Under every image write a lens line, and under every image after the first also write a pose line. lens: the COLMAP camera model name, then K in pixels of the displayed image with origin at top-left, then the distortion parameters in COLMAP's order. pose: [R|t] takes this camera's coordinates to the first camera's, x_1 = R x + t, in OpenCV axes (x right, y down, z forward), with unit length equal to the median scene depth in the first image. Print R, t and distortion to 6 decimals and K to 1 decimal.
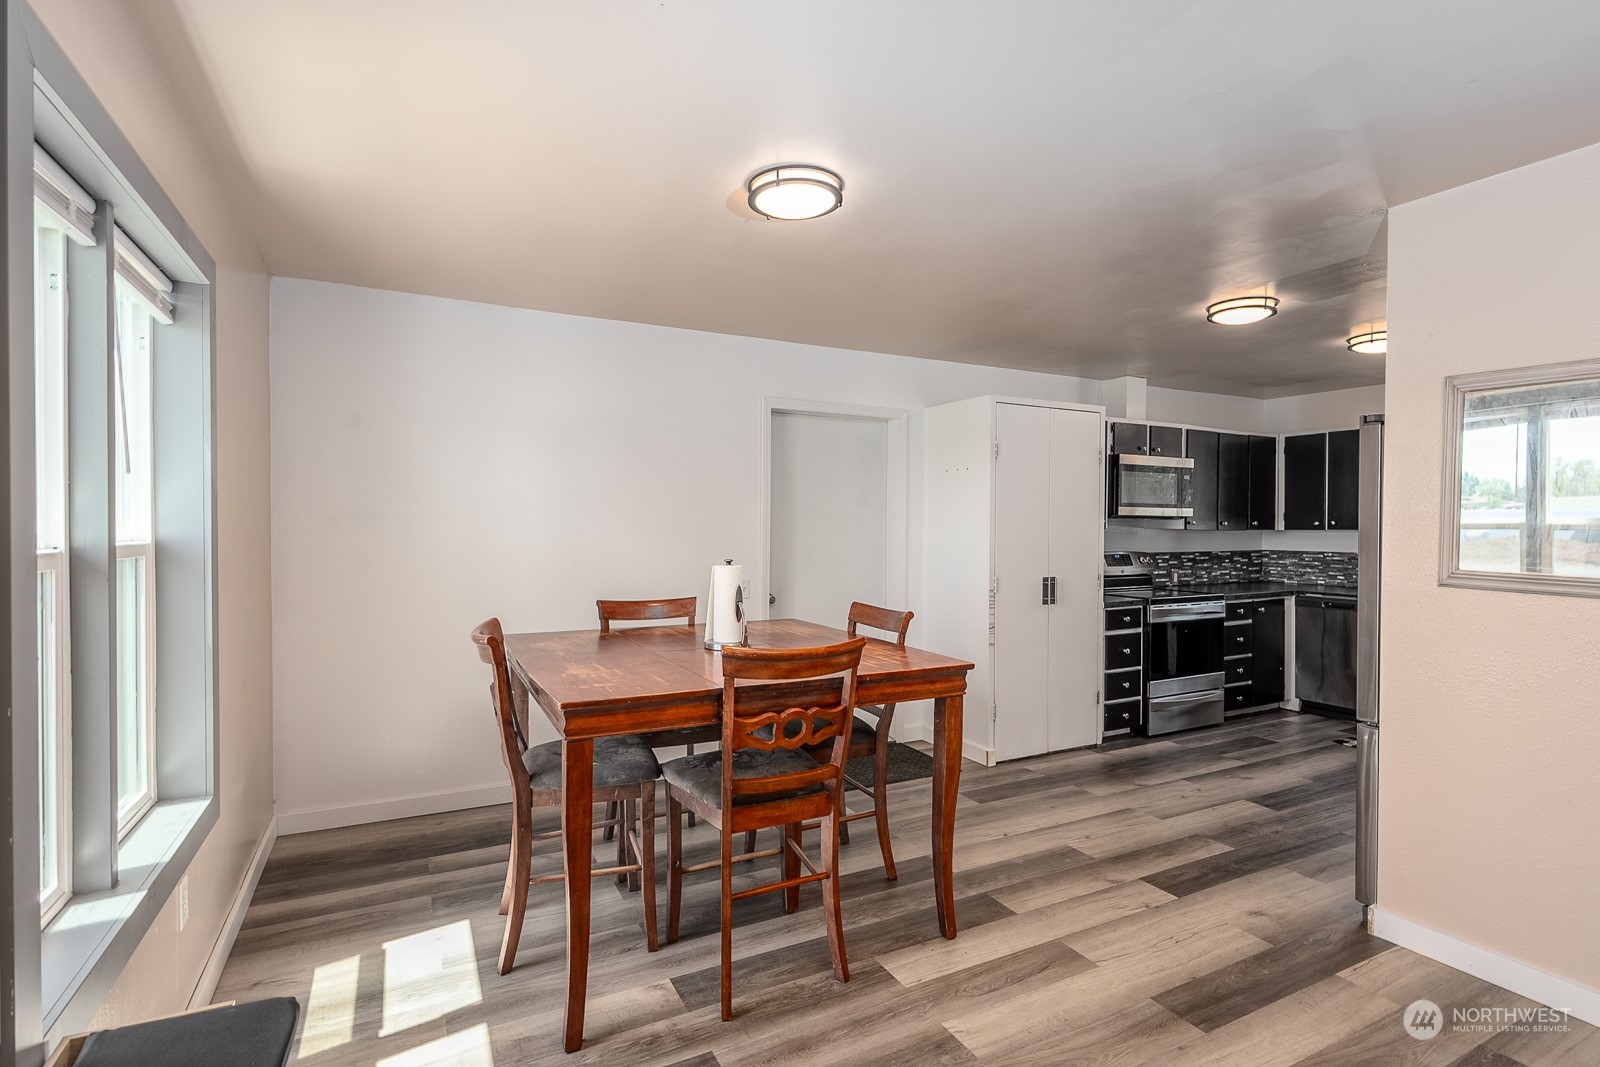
lens RADIAL K [[776.9, 0, 800.0], [0, 776.9, 533.5], [0, 0, 1]] dist [-0.001609, -0.000149]
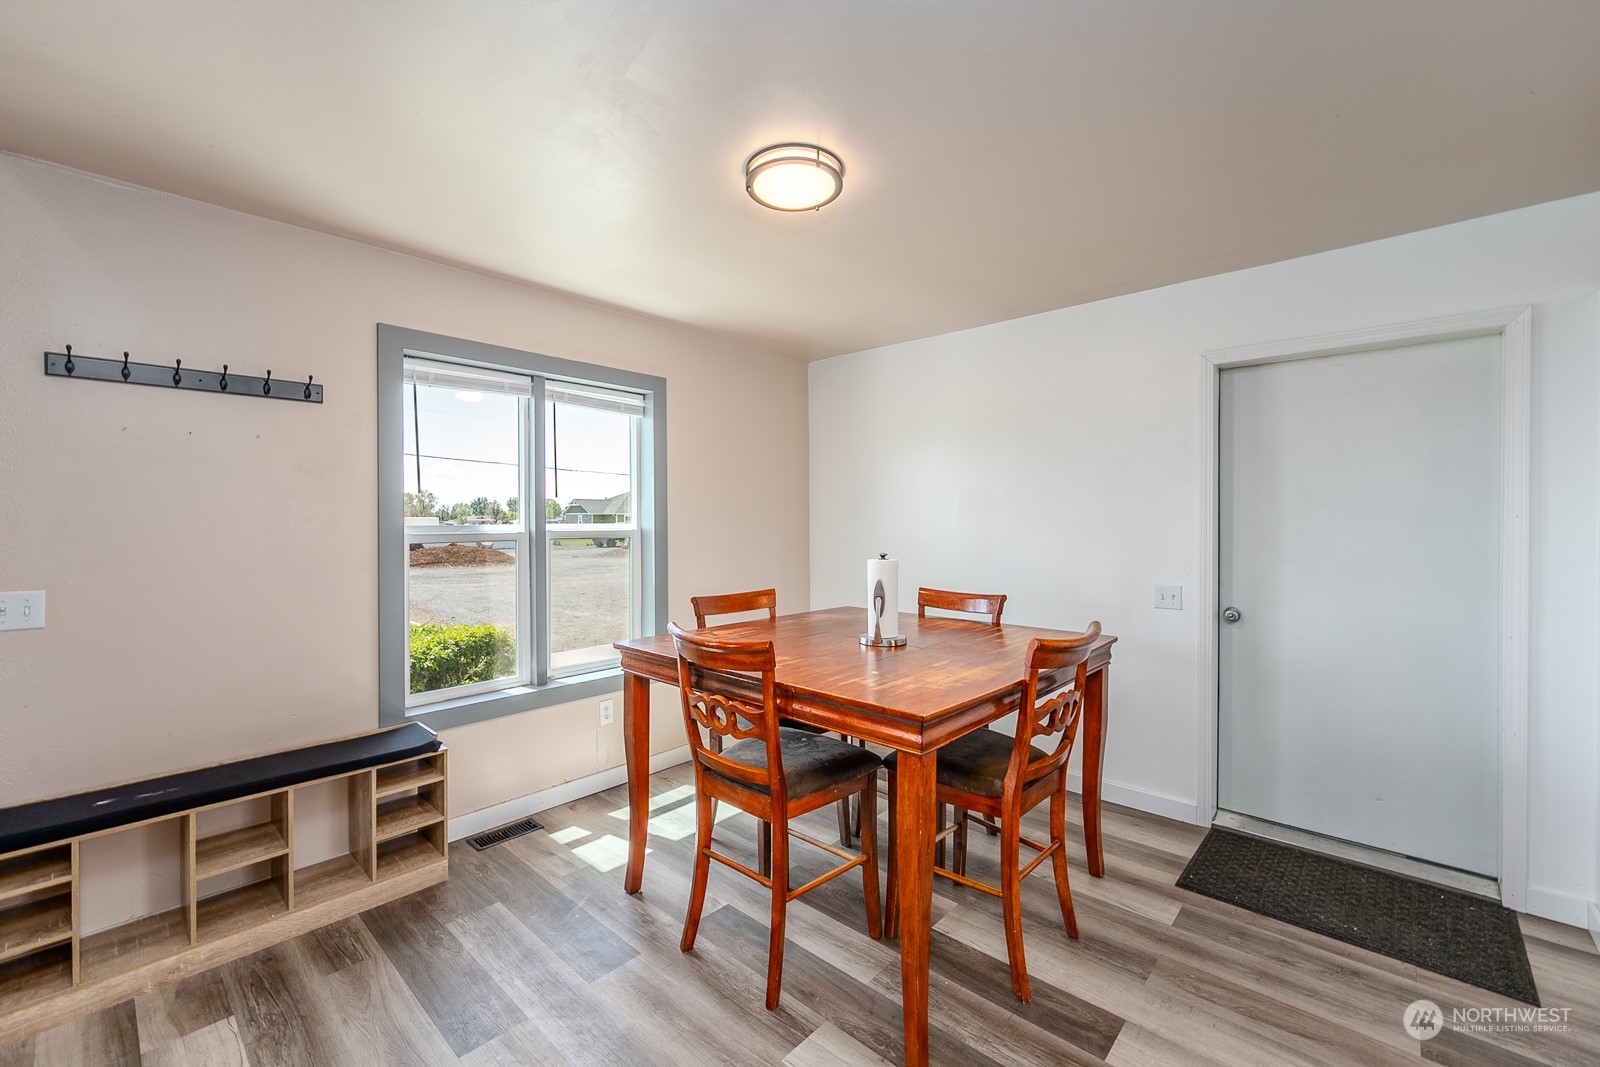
lens RADIAL K [[652.8, 0, 810.7], [0, 652.8, 527.5], [0, 0, 1]] dist [-0.001872, -0.000178]
pose [[0.352943, 0.002837, -0.935640, 0.332101], [-0.006739, 0.999977, 0.000490, 0.000654], [0.935620, 0.006132, 0.352954, 0.317063]]
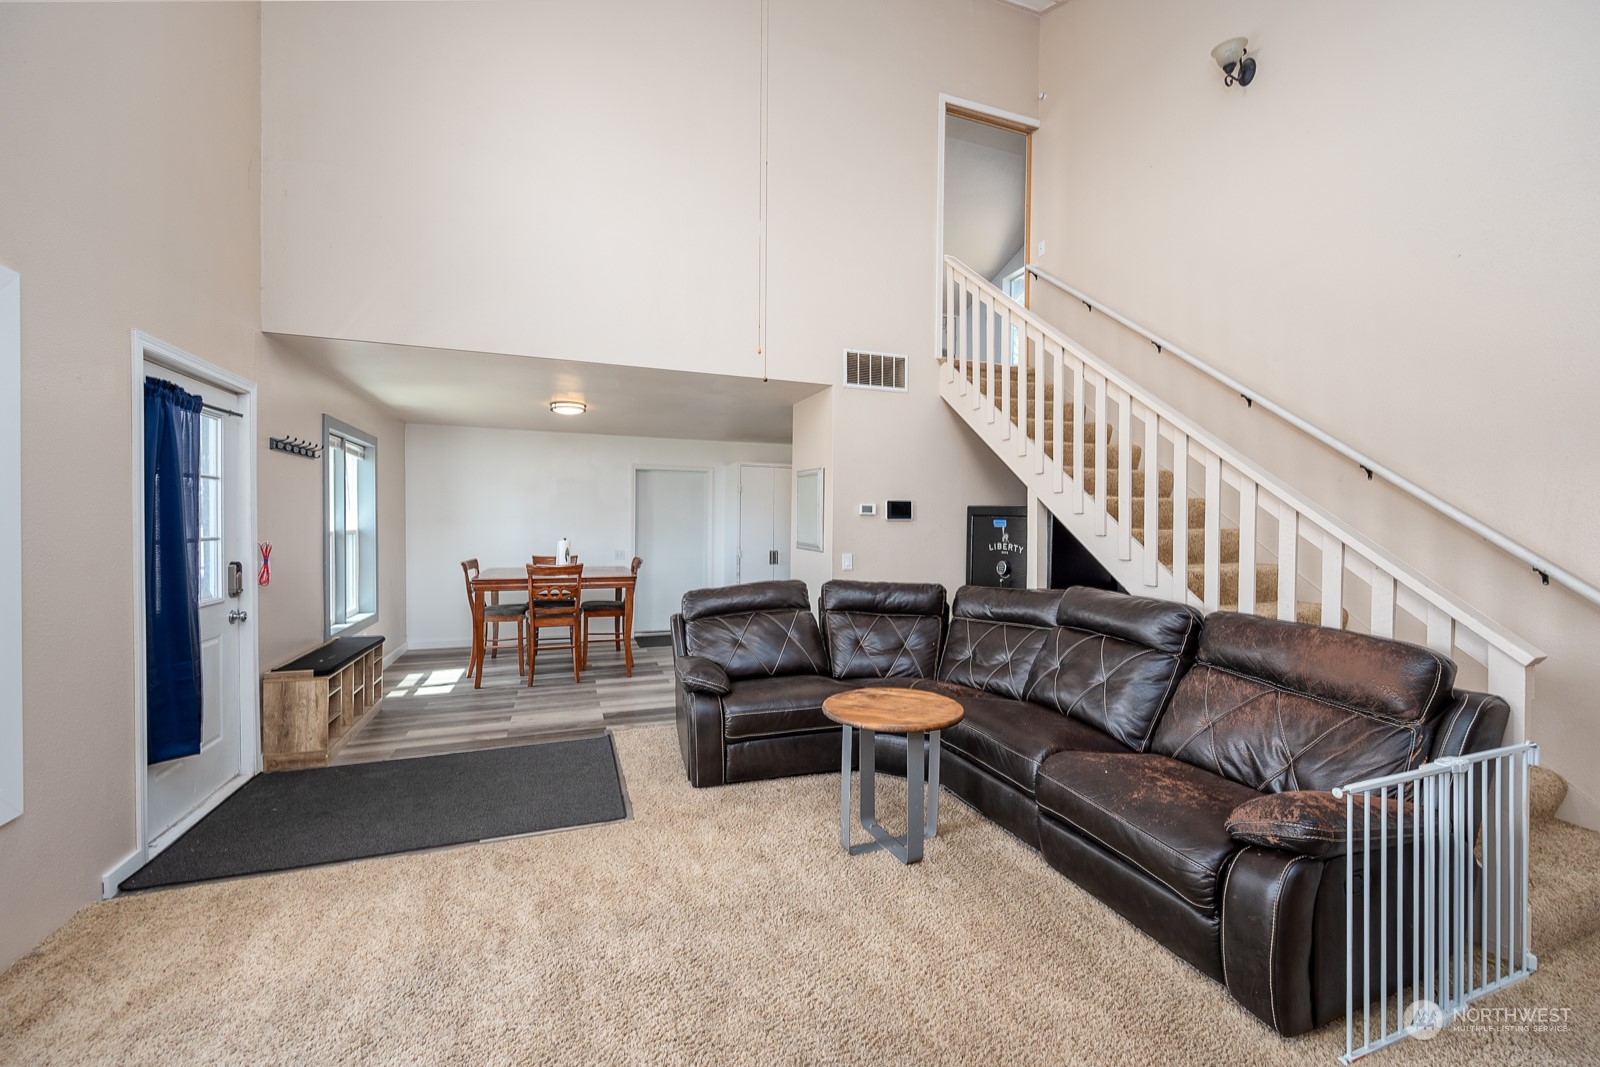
lens RADIAL K [[642.6, 0, 804.6], [0, 642.6, 526.1], [0, 0, 1]] dist [0.000334, -0.005842]
pose [[0.993459, 0.001618, -0.114175, 0.481577], [-0.002522, 0.999967, -0.007771, 0.004484], [0.114159, 0.008008, 0.993430, -0.525938]]
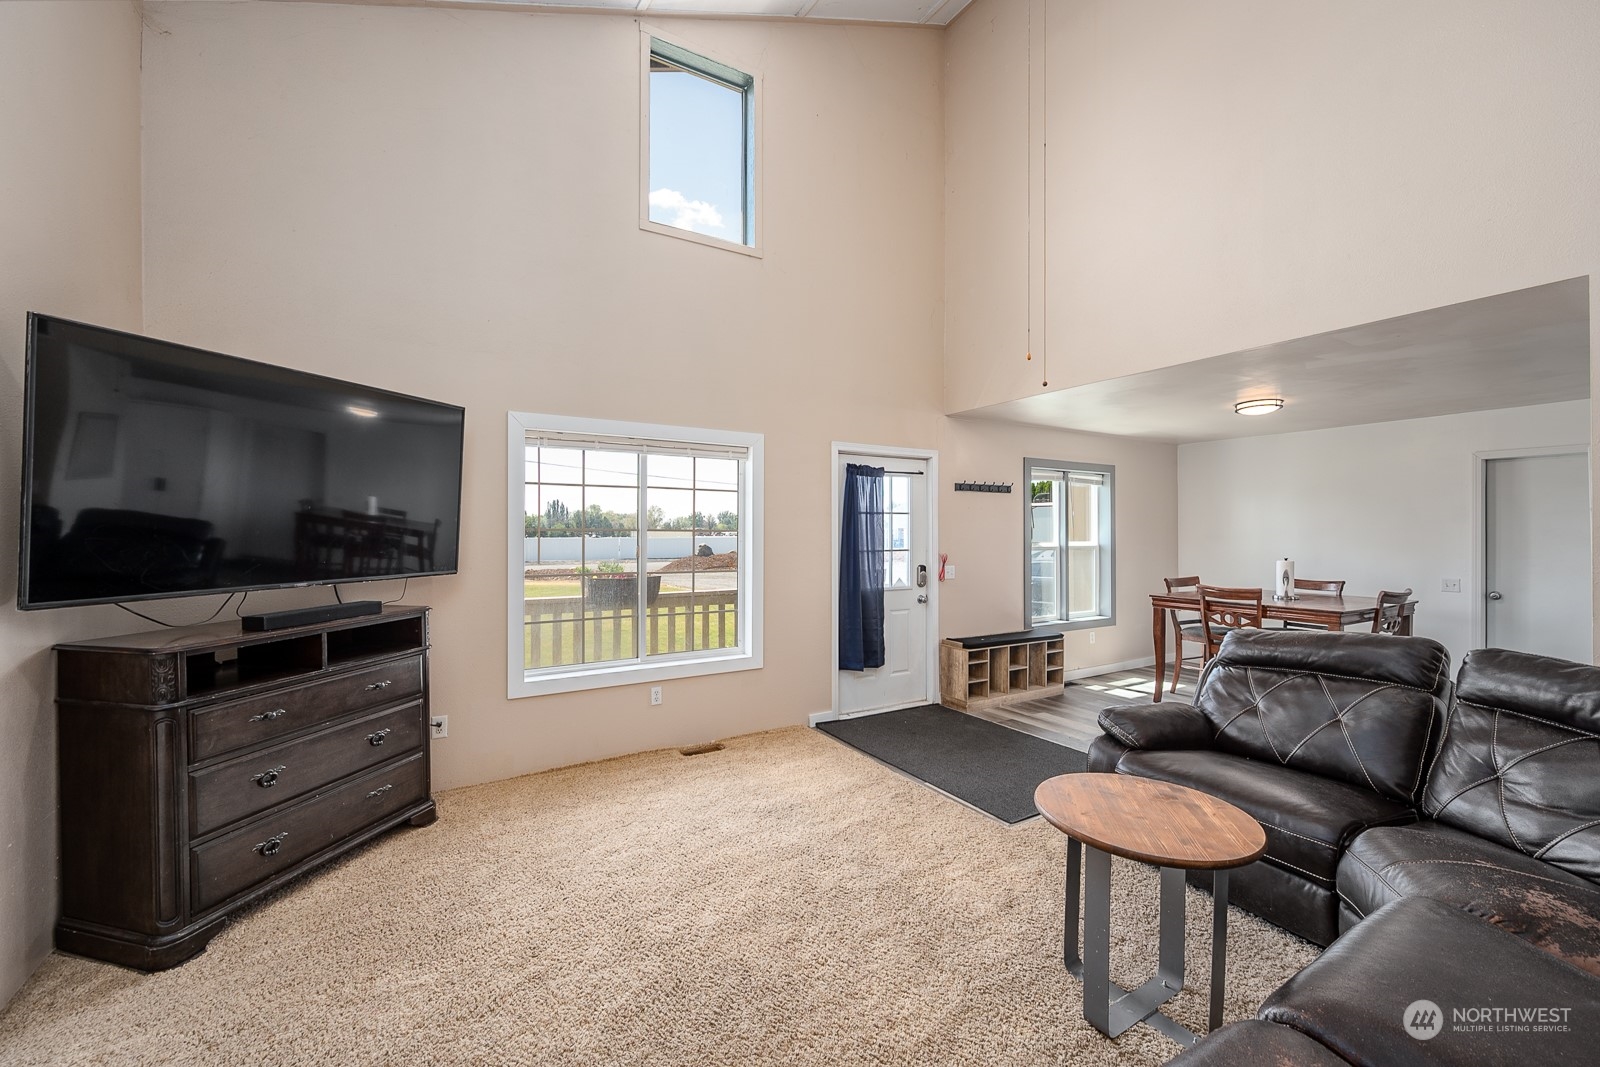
lens RADIAL K [[636.8, 0, 800.0], [0, 636.8, 533.5], [0, 0, 1]] dist [0.001580, 0.000031]
pose [[0.056561, -0.004942, -0.998387, 0.818207], [-0.012445, 0.999907, -0.005654, -0.004232], [0.998322, 0.012745, 0.056494, -0.229515]]
